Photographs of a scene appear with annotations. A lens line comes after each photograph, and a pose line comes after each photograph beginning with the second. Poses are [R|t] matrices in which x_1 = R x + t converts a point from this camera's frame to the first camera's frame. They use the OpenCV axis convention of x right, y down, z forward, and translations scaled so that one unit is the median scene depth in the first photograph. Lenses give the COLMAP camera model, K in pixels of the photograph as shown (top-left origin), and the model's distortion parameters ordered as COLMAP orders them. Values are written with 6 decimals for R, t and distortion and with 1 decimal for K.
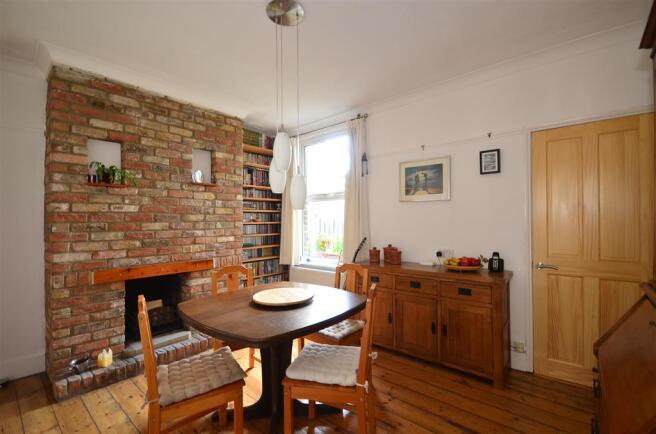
lens RADIAL K [[299.2, 0, 329.8], [0, 299.2, 217.0], [0, 0, 1]] dist [-0.002843, -0.000072]
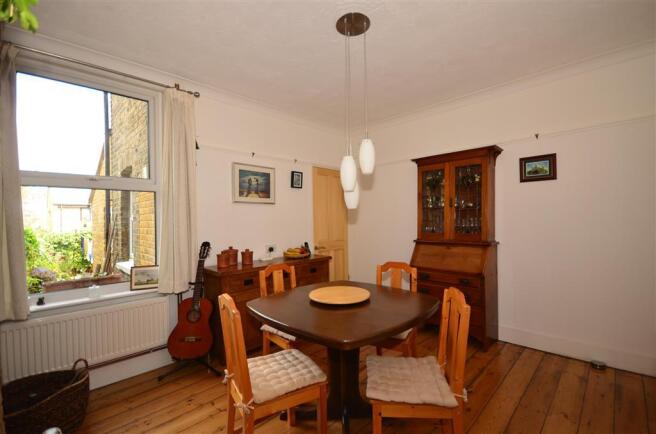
lens RADIAL K [[299.2, 0, 329.3], [0, 299.2, 223.8], [0, 0, 1]] dist [-0.002843, -0.000072]
pose [[0.083627, 0.000473, 0.996497, -0.750041], [-0.002584, 0.999997, -0.000257, 0.020239], [-0.996494, -0.002553, 0.083628, 0.634749]]
